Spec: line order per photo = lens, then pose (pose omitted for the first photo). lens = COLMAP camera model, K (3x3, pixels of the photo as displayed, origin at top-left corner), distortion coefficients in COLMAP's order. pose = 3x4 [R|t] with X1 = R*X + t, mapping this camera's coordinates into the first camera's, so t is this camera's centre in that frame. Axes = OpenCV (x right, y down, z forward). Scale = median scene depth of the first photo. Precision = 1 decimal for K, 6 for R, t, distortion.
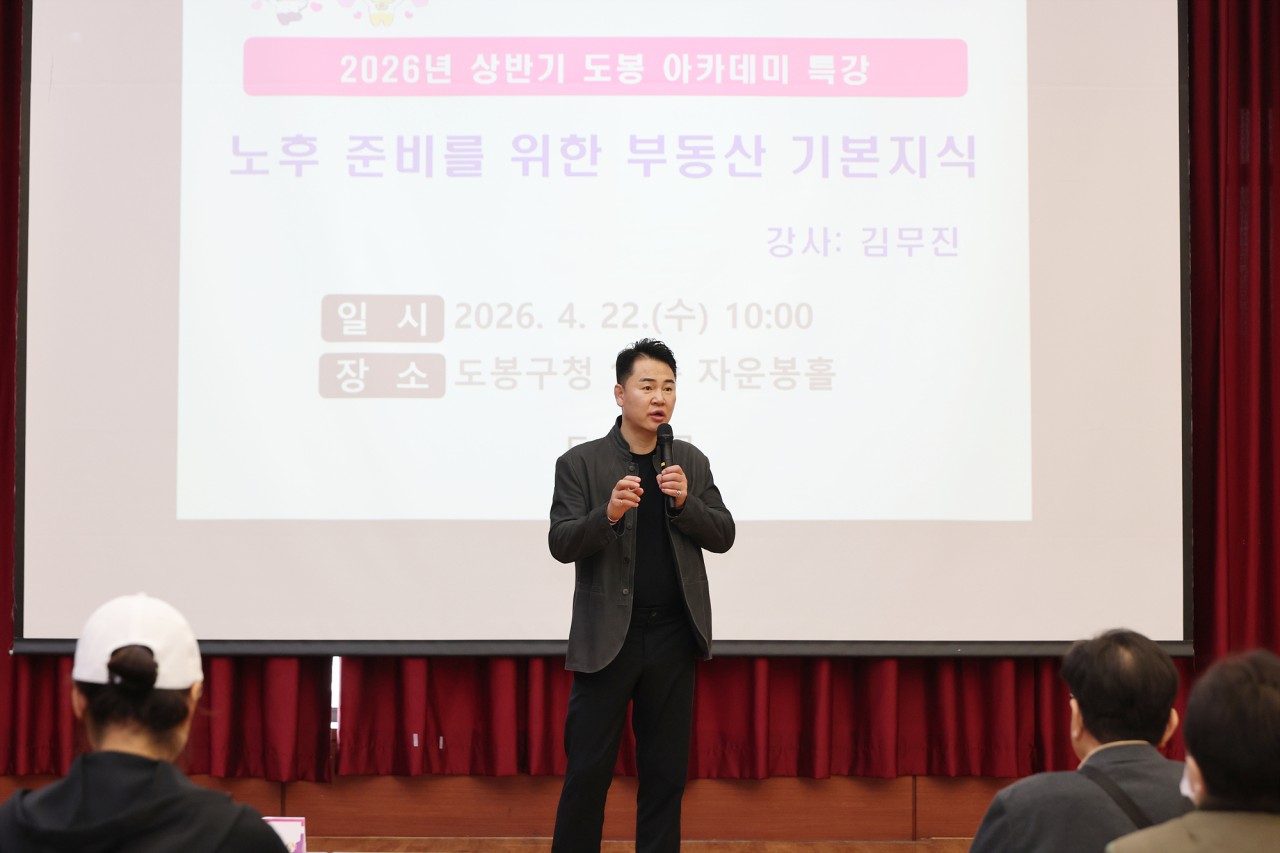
lens RADIAL K [[2665.1, 0, 638.5], [0, 2665.1, 429.9], [0, 0, 1]] dist [-0.042135, 0.000000]
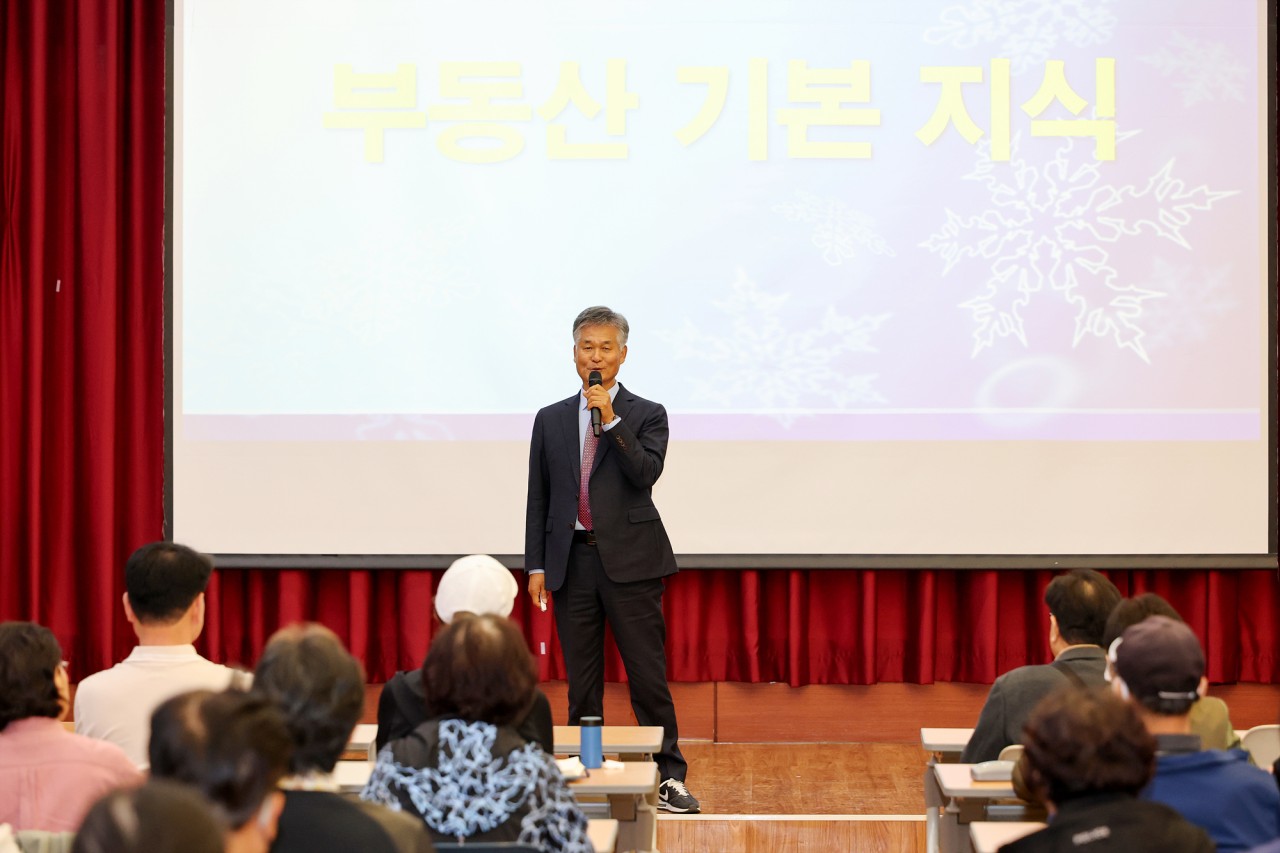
lens RADIAL K [[4146.1, 0, 637.7], [0, 4146.1, 425.8], [0, 0, 1]] dist [-0.222773, 0.000000]
pose [[0.999796, -0.001537, -0.020132, -0.012510], [0.002734, 0.998221, 0.059554, -0.069578], [0.020004, -0.059596, 0.998022, -0.635419]]
